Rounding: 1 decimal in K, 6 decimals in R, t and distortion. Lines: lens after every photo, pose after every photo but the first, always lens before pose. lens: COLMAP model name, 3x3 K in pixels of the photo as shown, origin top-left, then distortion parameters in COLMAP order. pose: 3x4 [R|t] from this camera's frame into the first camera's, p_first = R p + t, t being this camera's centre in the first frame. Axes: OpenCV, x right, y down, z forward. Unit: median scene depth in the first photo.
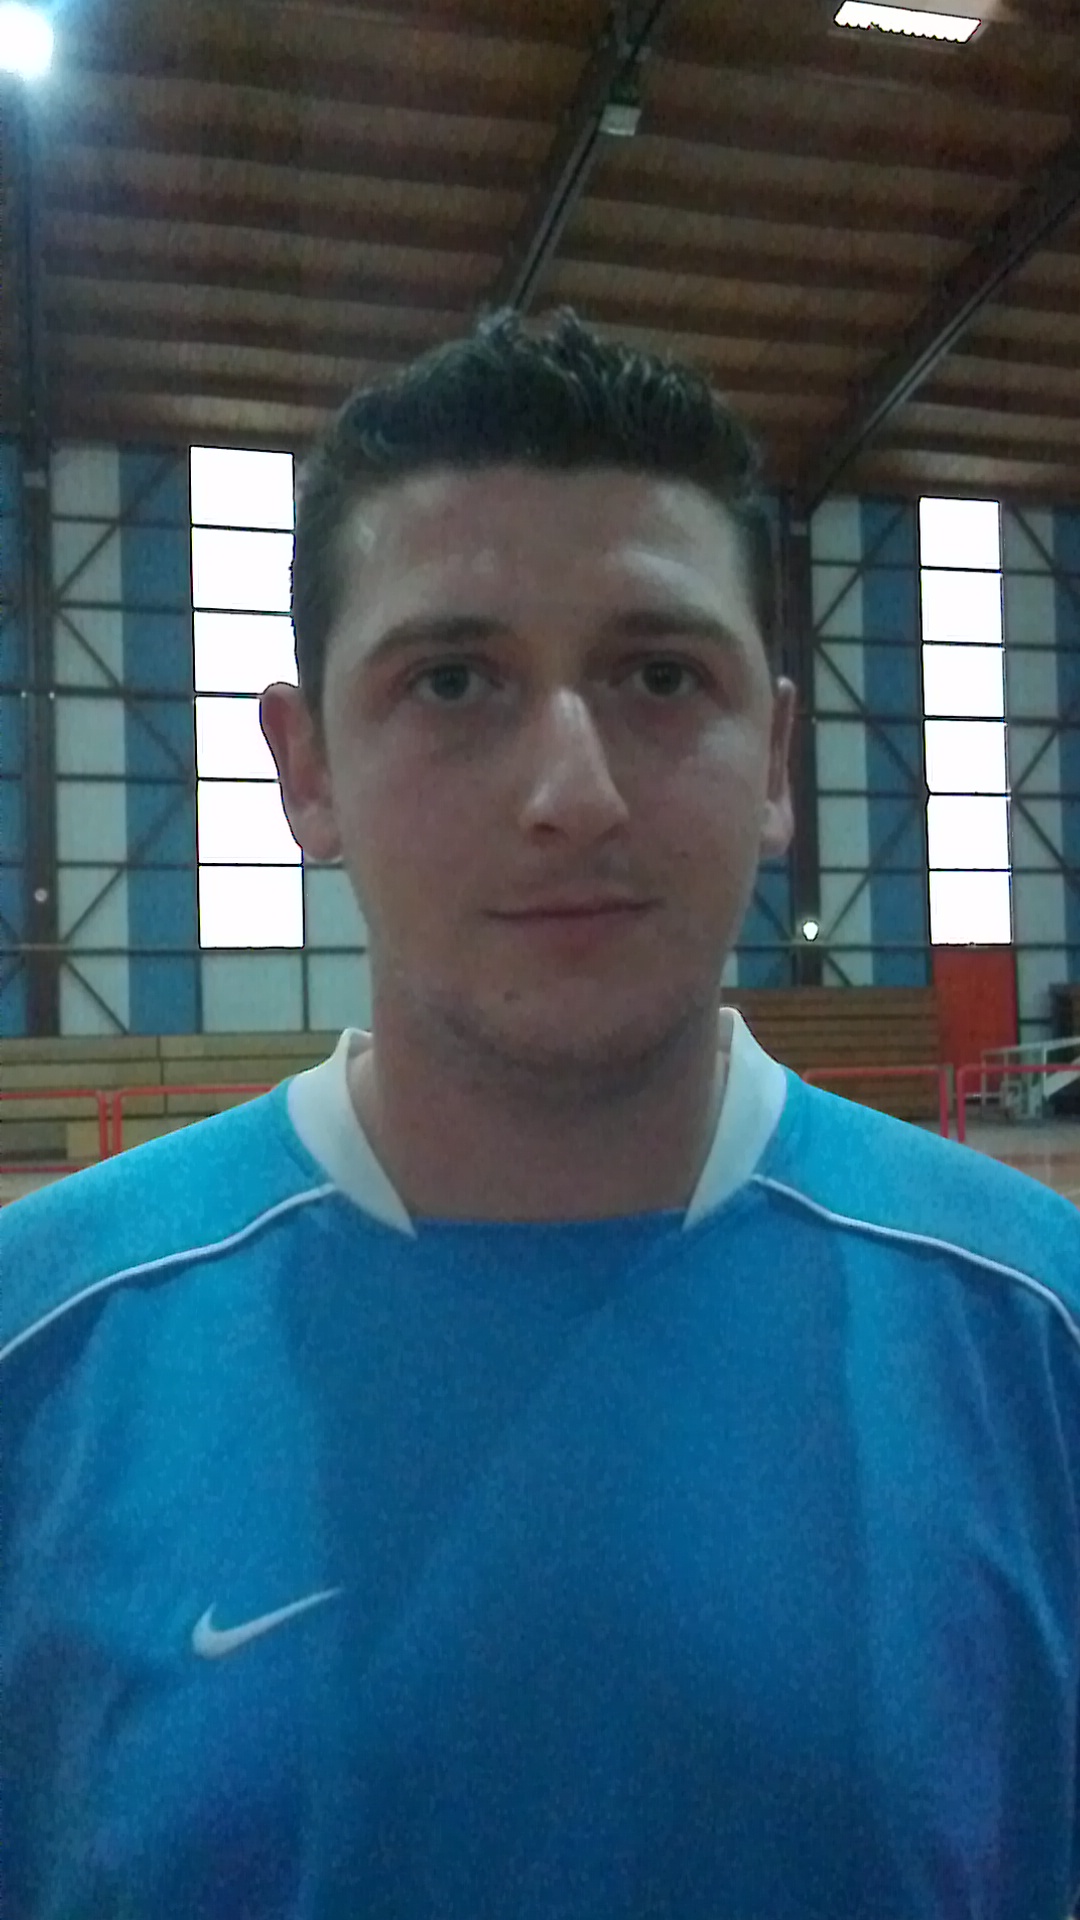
lens RADIAL K [[1673.5, 0, 540.0], [0, 1673.5, 960.0], [0, 0, 1]] dist [0.053457, 0.000913]
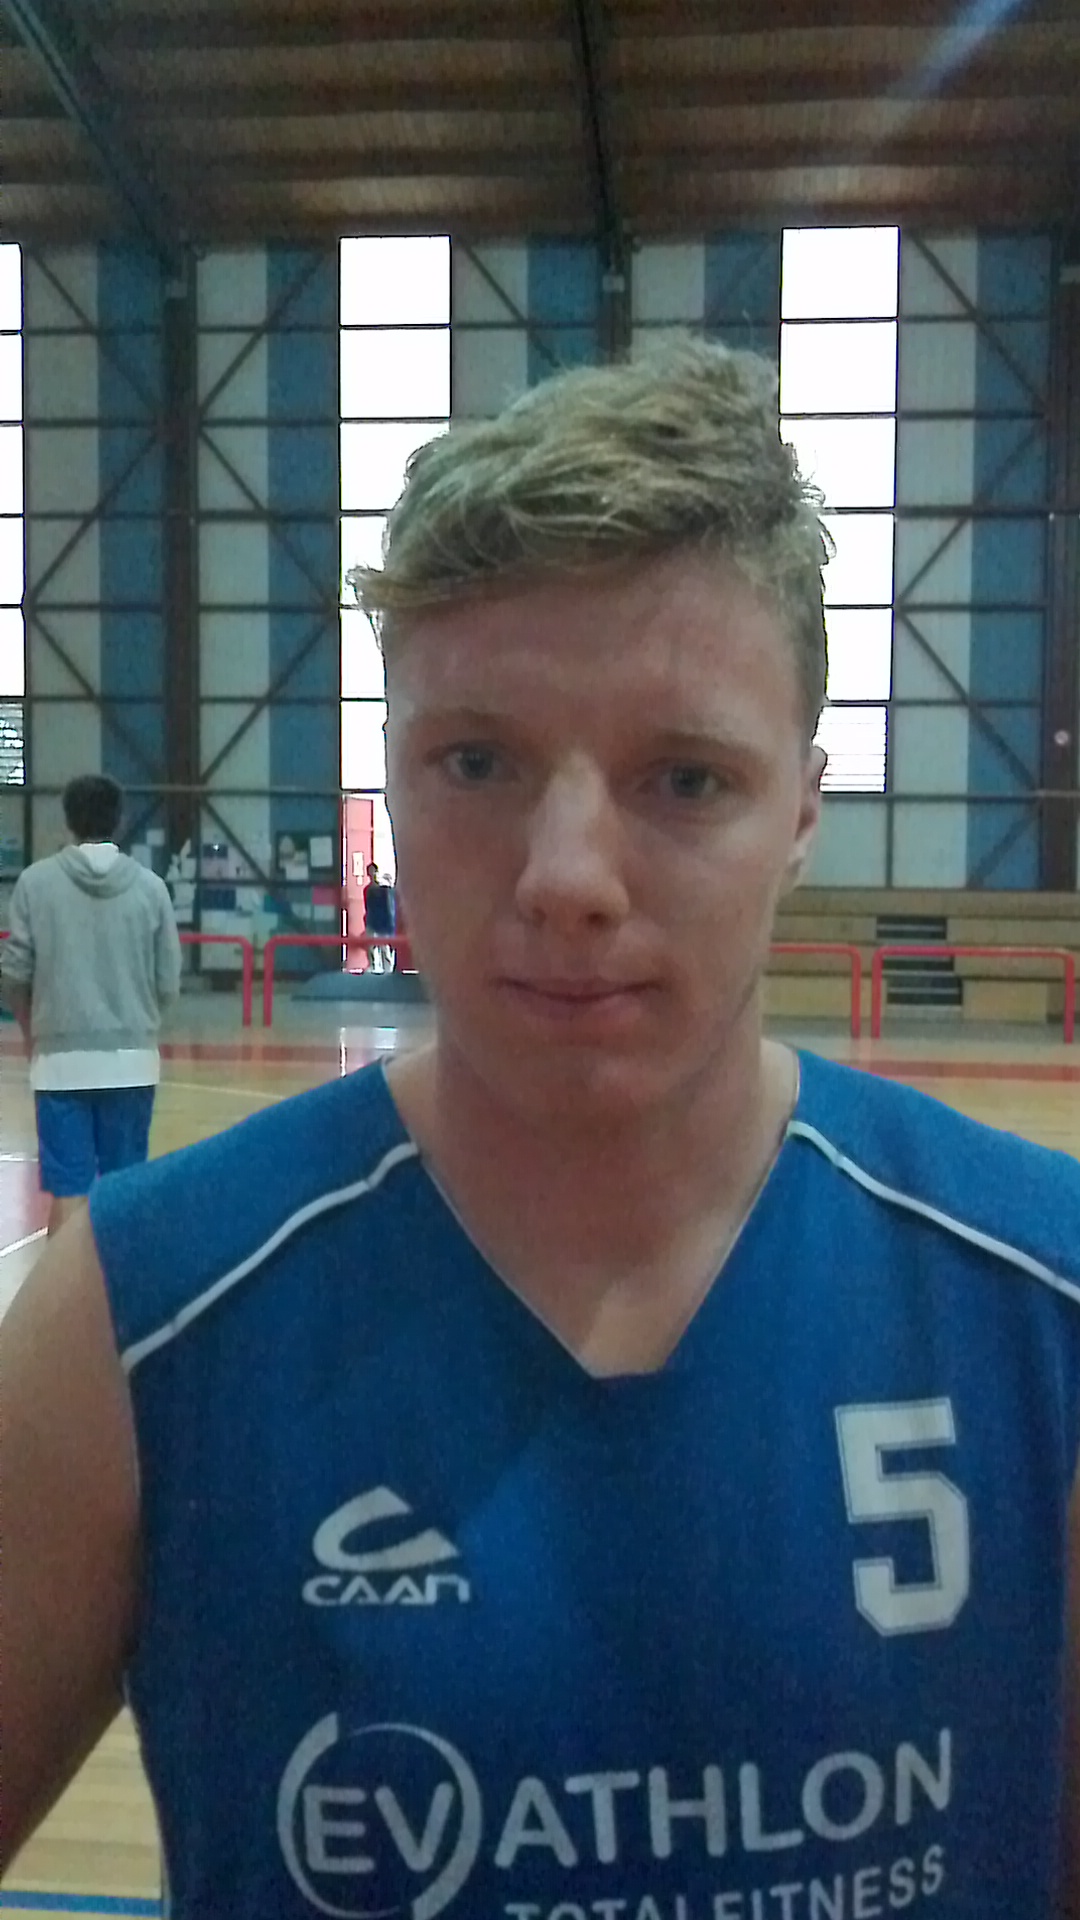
lens RADIAL K [[1842.3, 0, 540.0], [0, 1842.3, 960.0], [0, 0, 1]] dist [0.025421, 0.008673]
pose [[0.938534, 0.045280, -0.342204, 0.262739], [-0.017004, 0.996220, 0.085183, -0.001947], [0.344767, -0.074128, 0.935757, 0.069467]]
